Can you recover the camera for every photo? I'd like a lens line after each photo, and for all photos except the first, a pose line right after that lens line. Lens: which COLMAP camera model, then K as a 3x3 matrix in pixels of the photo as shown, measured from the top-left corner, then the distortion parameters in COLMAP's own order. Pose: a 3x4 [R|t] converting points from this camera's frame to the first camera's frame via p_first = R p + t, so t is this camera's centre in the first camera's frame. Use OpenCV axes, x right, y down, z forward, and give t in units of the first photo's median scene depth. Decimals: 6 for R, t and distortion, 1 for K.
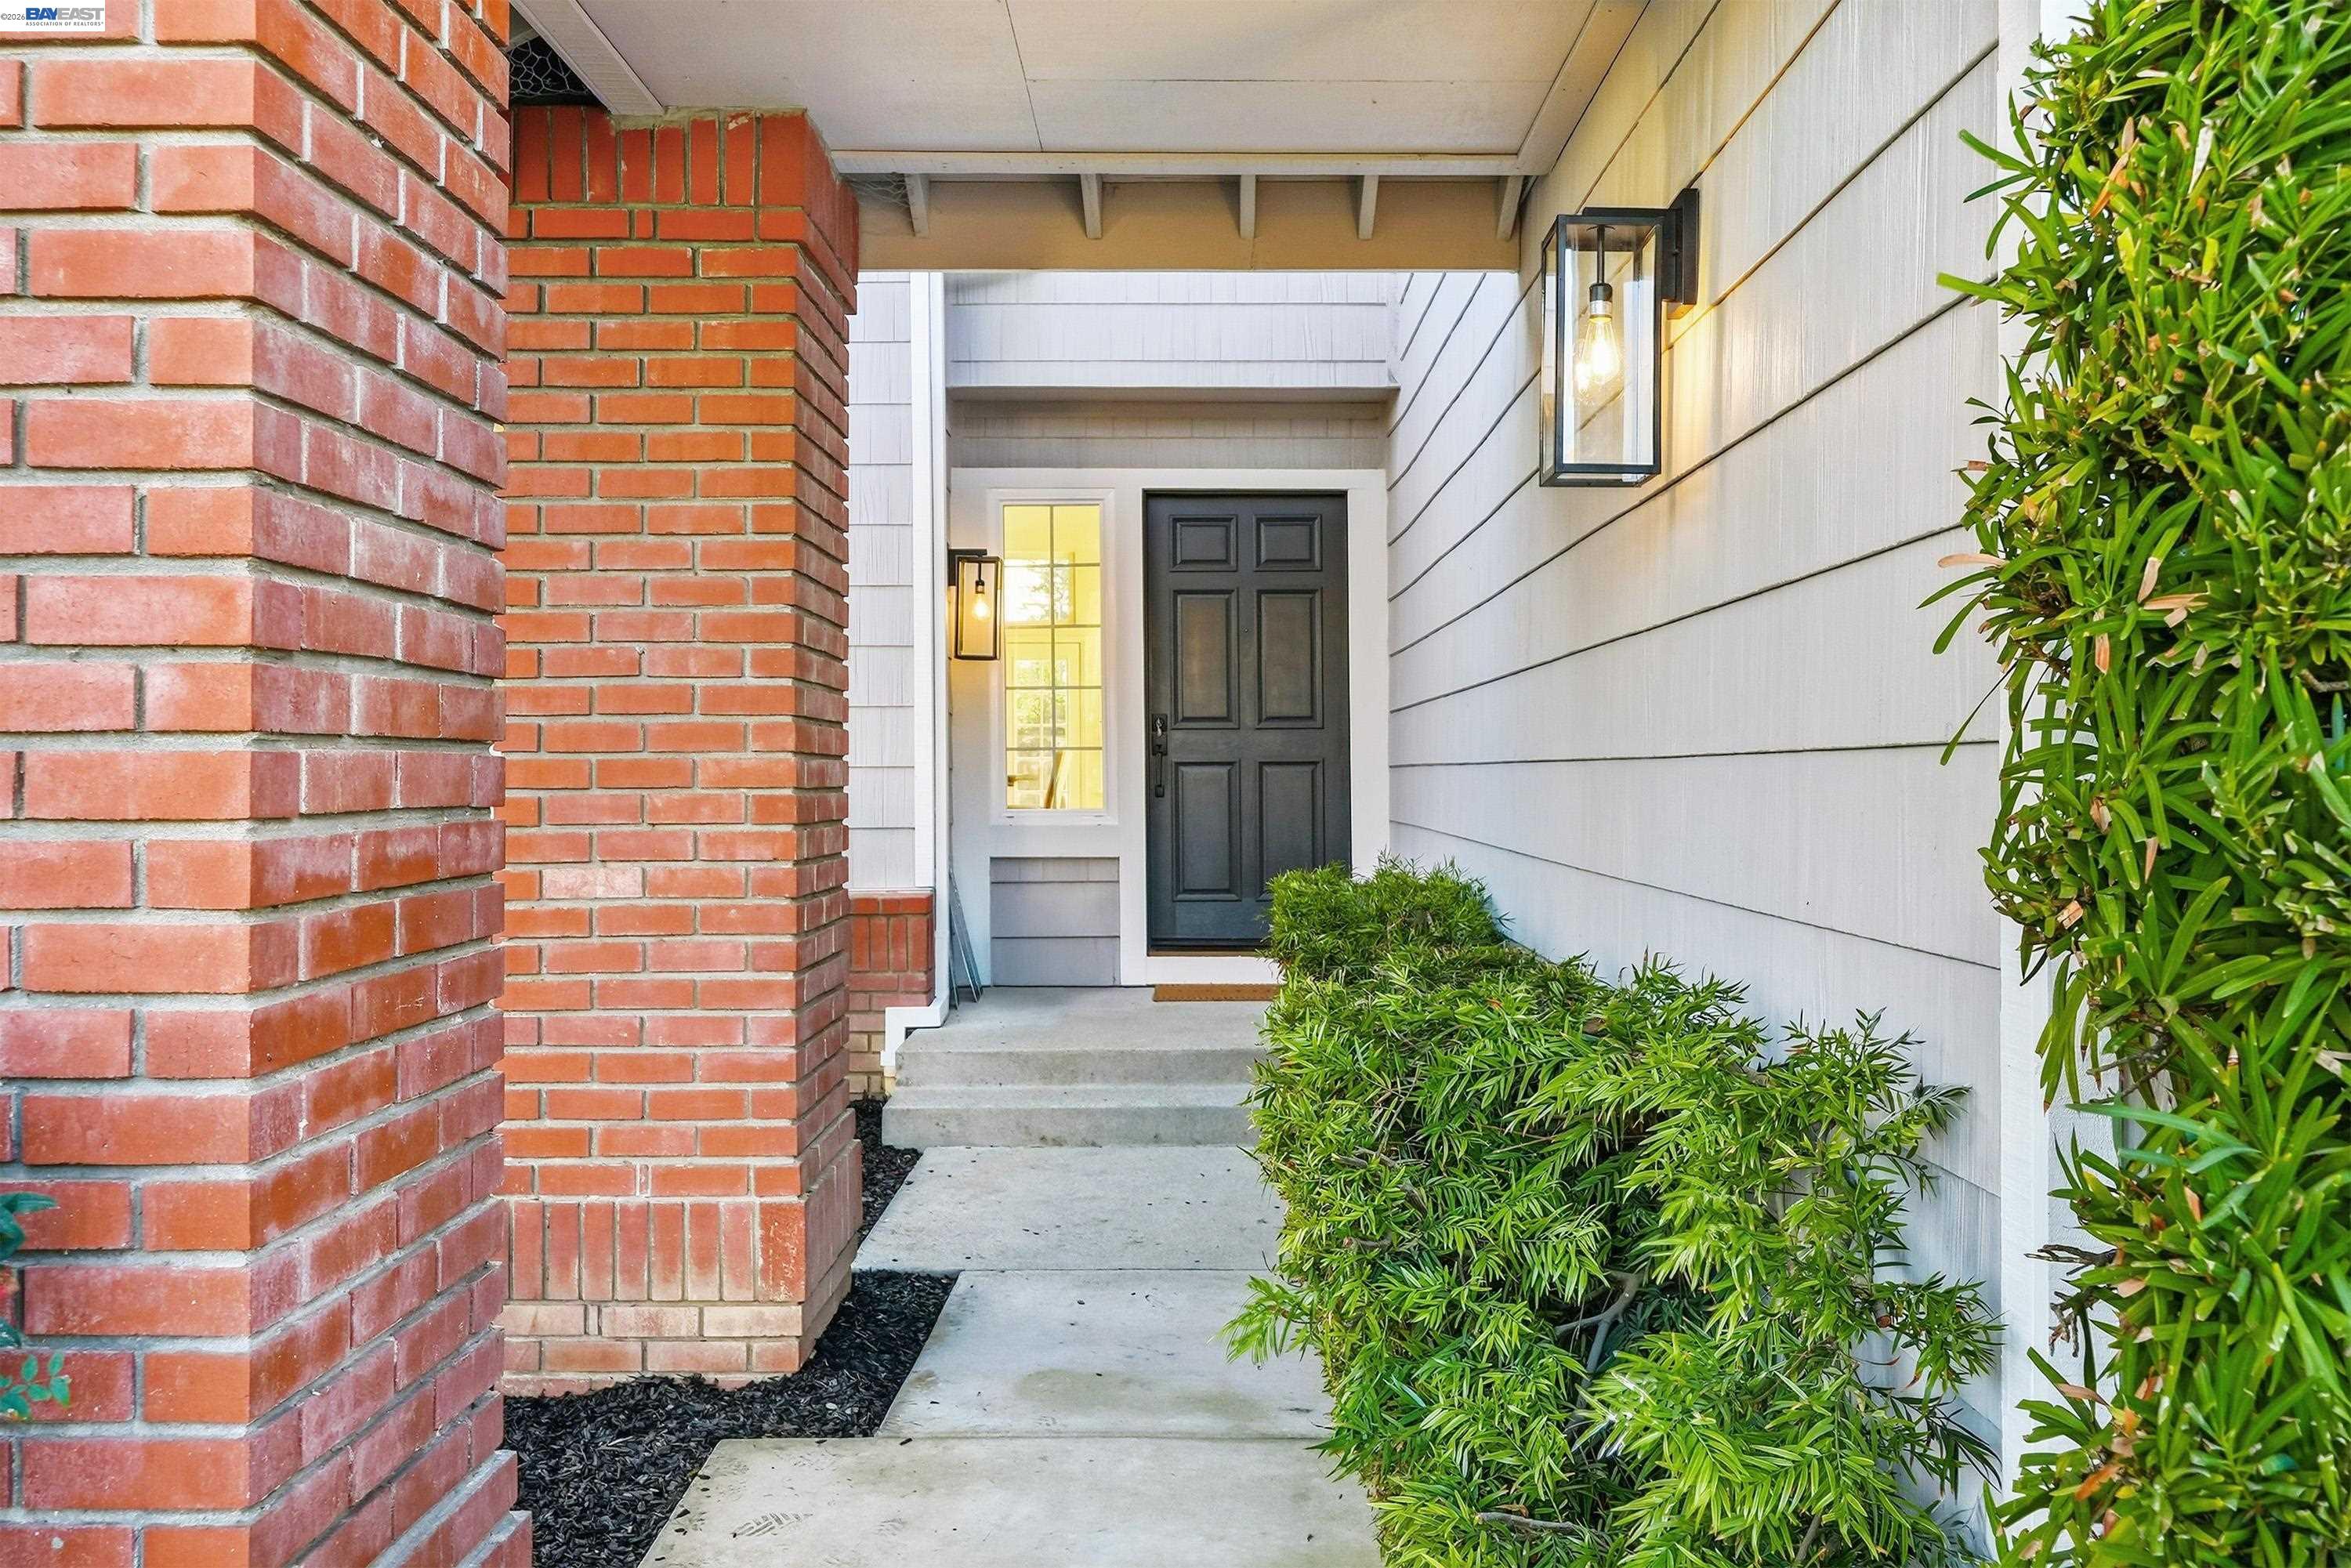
lens RADIAL K [[1886.2, 0, 1176.3], [0, 1886.2, 783.7], [0, 0, 1]] dist [-0.001118, -0.000037]
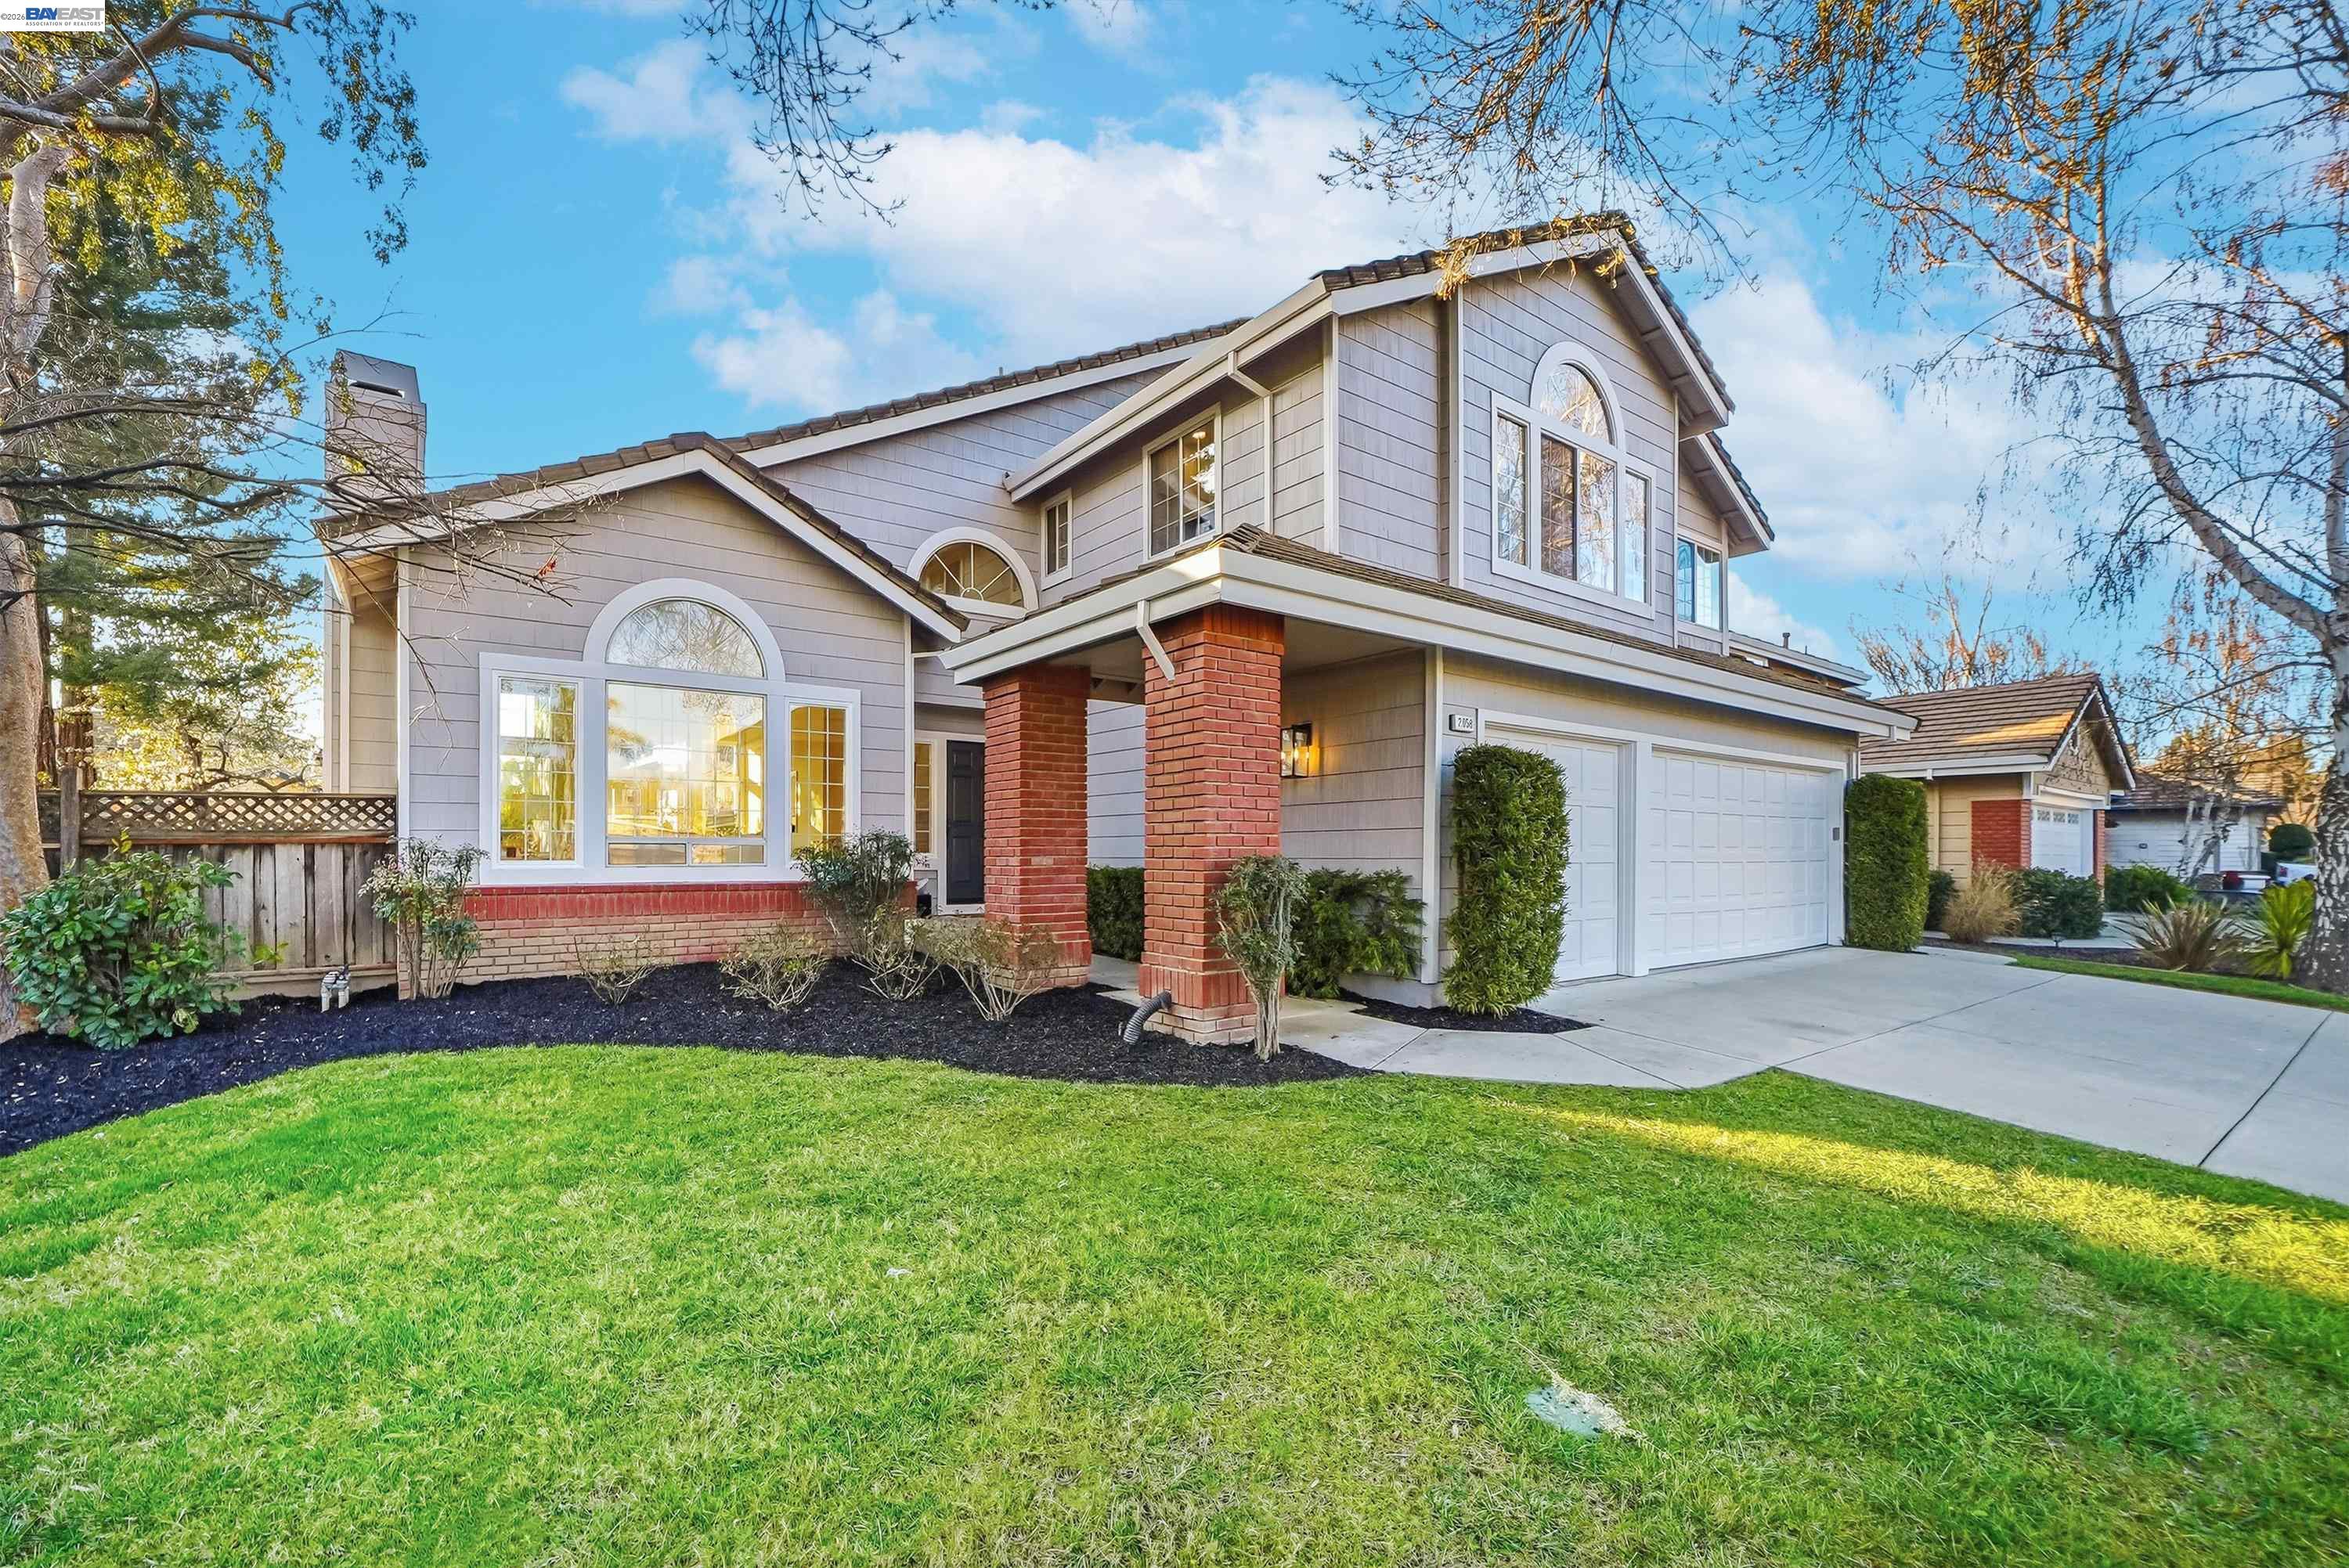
lens RADIAL K [[986.1, 0, 1168.4], [0, 986.1, 858.1], [0, 0, 1]] dist [0.000154, 0.000001]
pose [[0.795155, 0.005706, 0.606380, -1.319998], [-0.003474, 0.999982, -0.004856, 0.055634], [-0.606397, 0.001755, 0.795160, -0.749190]]
